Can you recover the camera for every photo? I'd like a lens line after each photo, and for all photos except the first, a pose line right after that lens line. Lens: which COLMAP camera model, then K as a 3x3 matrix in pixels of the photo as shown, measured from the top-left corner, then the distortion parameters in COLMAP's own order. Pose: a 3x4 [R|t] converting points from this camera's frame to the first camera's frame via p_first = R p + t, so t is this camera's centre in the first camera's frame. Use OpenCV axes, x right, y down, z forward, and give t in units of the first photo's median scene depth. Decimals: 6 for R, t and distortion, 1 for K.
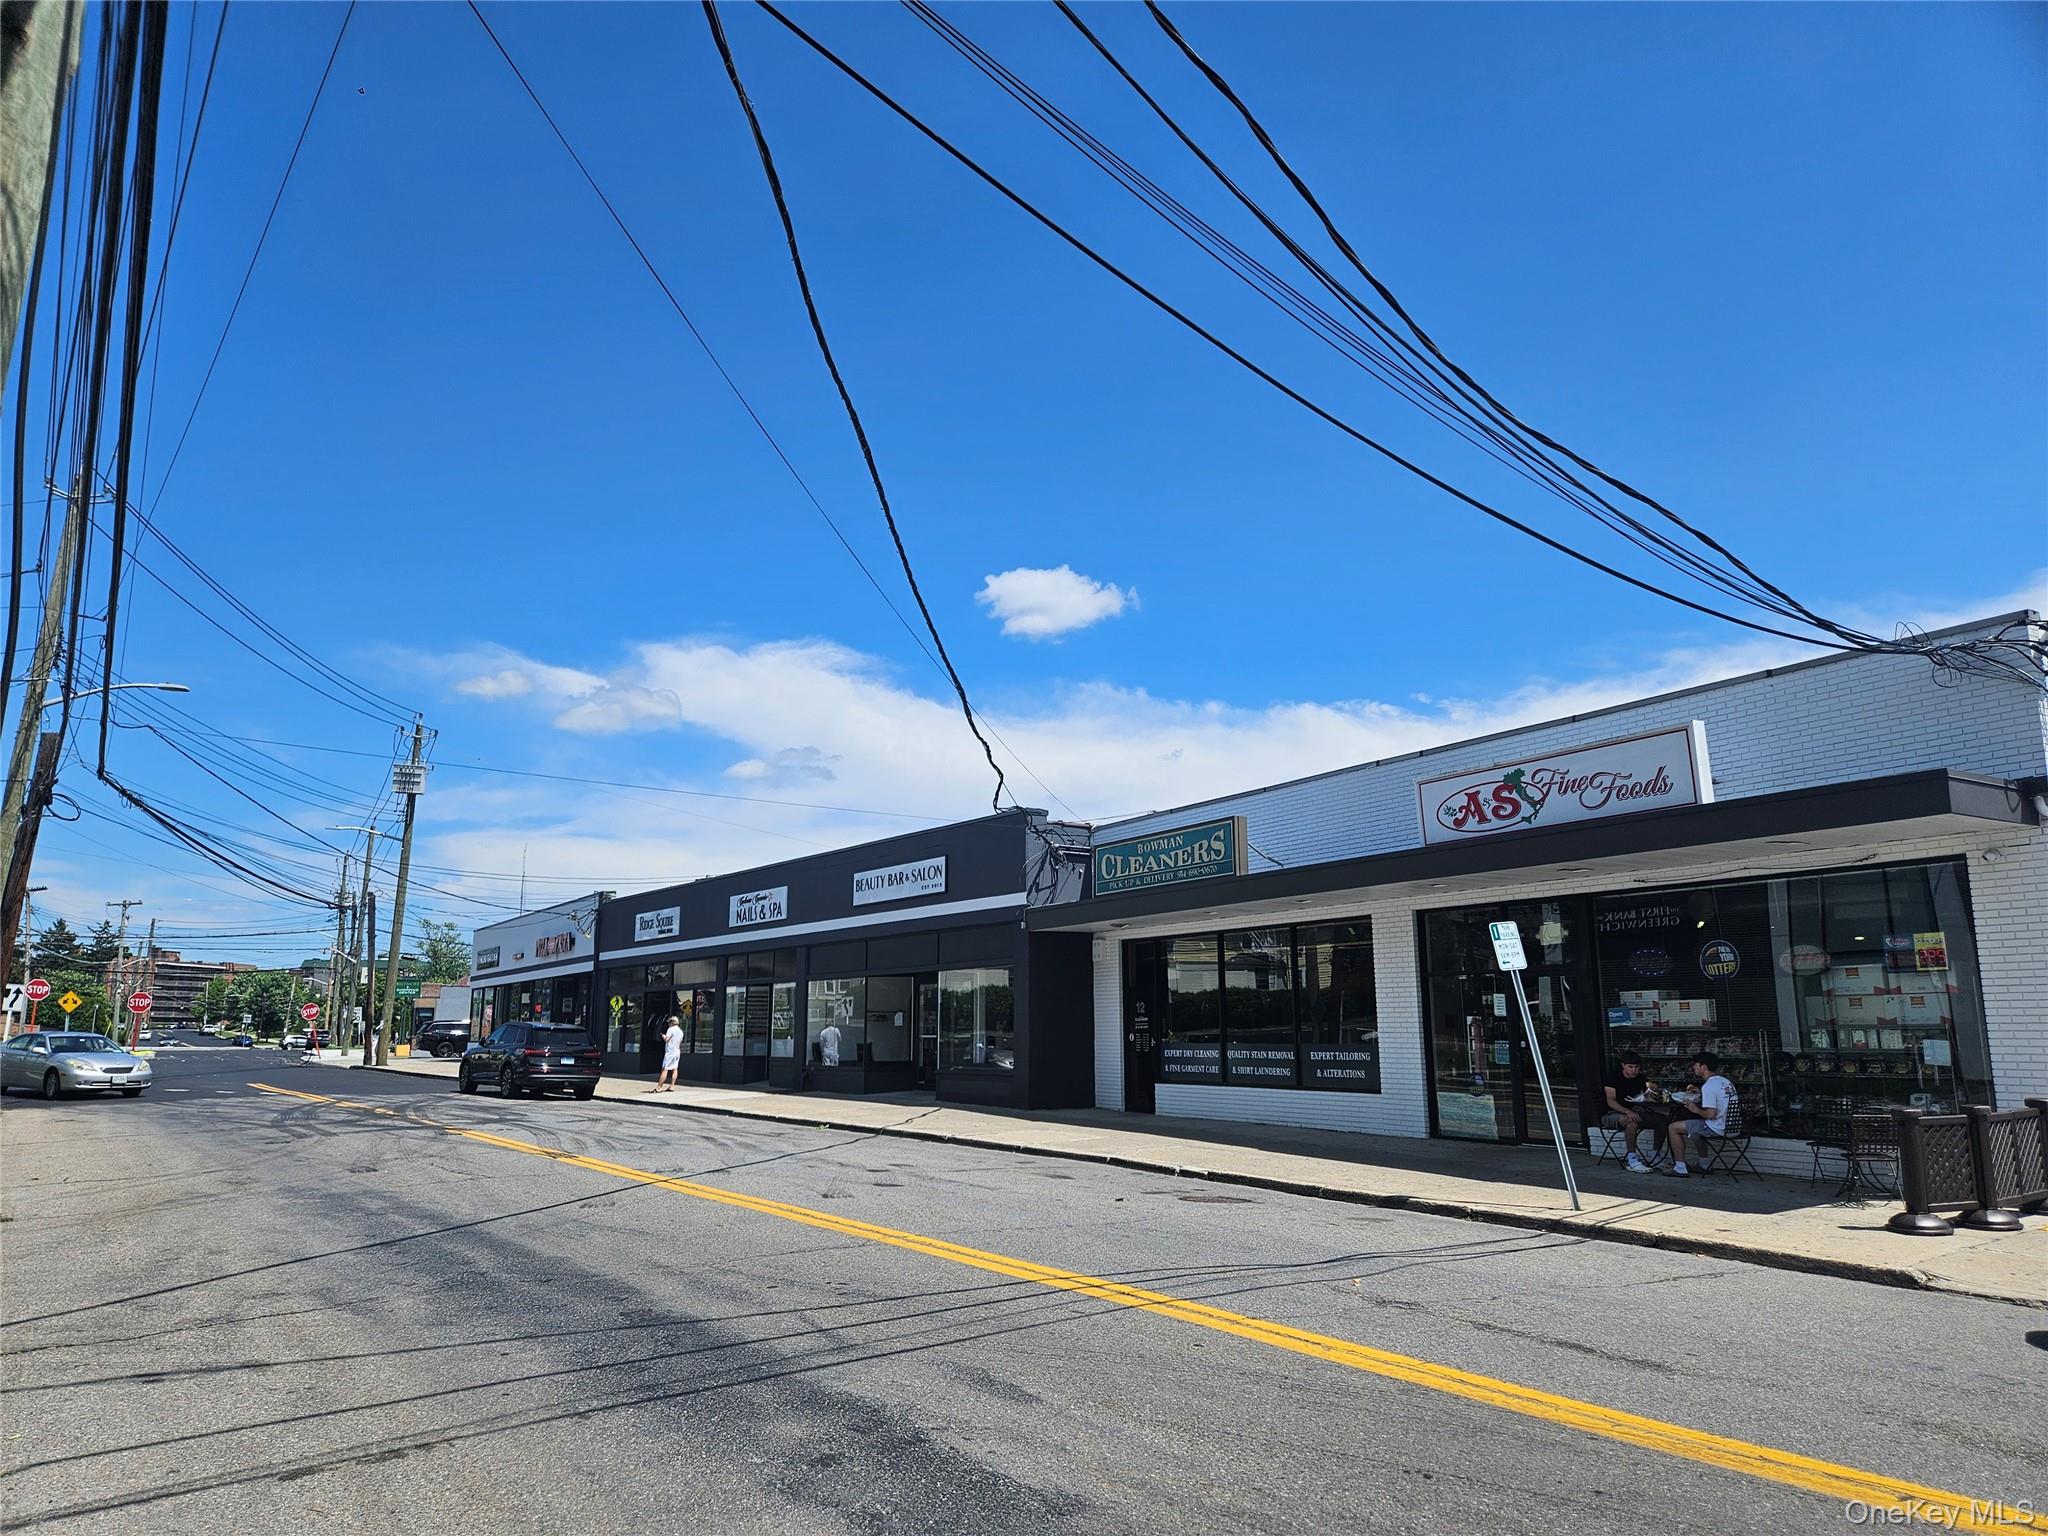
lens RADIAL K [[1407.8, 0, 1020.6], [0, 1407.8, 768.8], [0, 0, 1]] dist [0.034024, -0.009287]
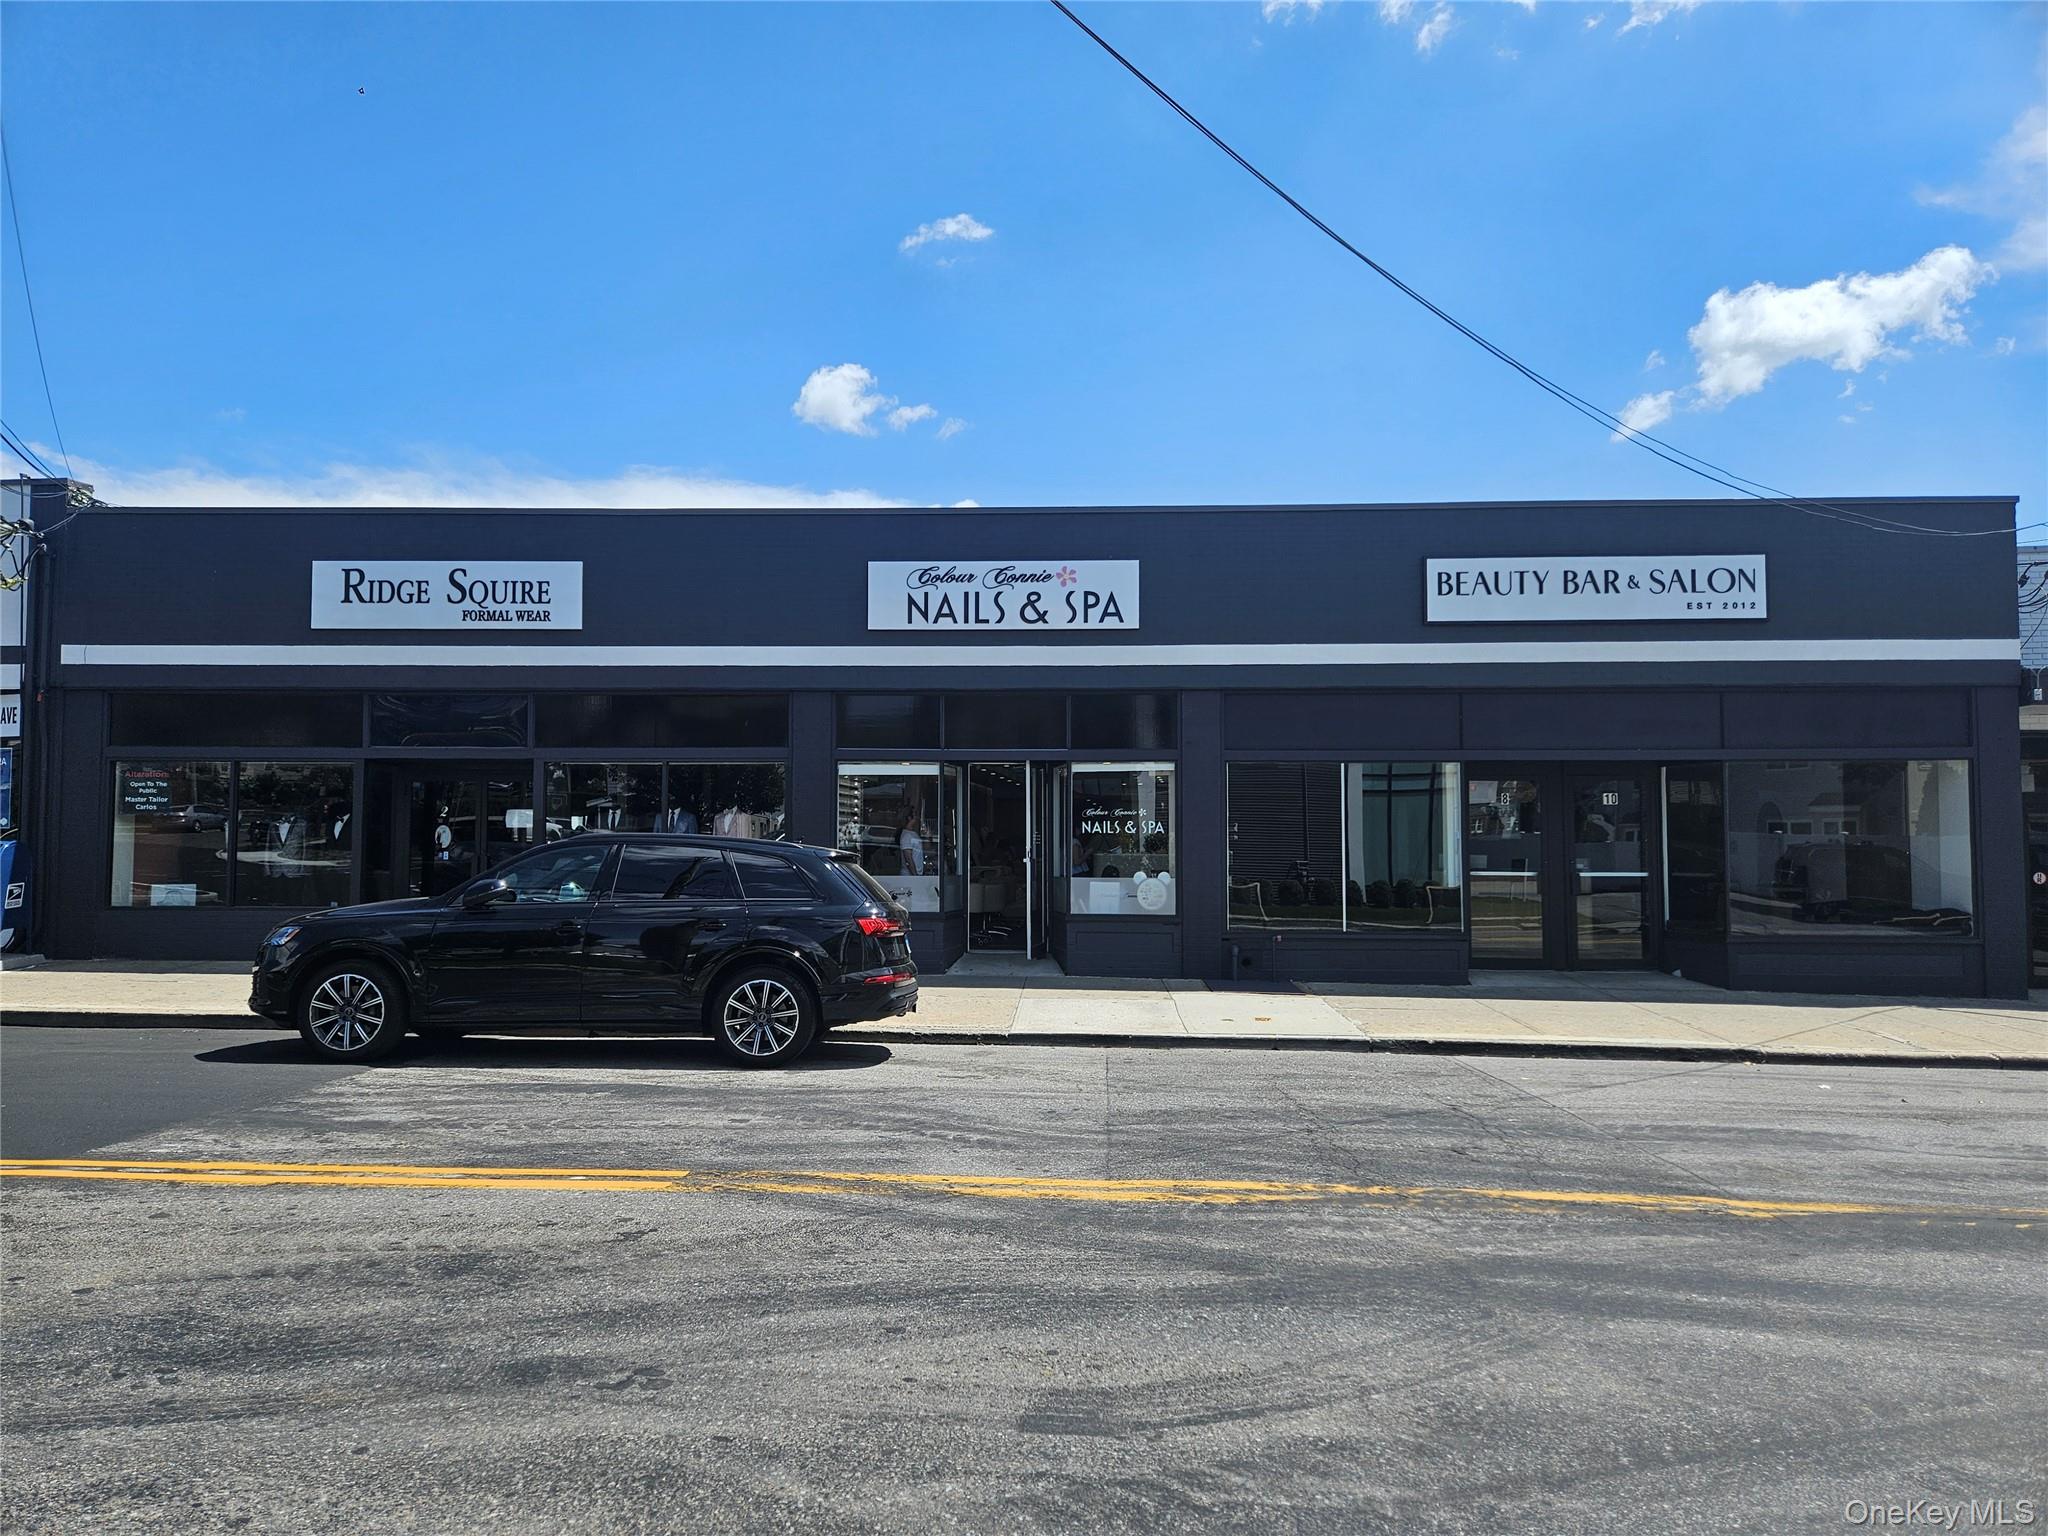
lens RADIAL K [[1407.8, 0, 947.8], [0, 1407.8, 782.5], [0, 0, 1]] dist [0.034024, -0.009287]
pose [[0.616343, 0.038422, 0.786540, -0.898170], [-0.150383, 0.986170, 0.069668, 0.208884], [-0.772986, -0.161222, 0.613597, 1.172073]]
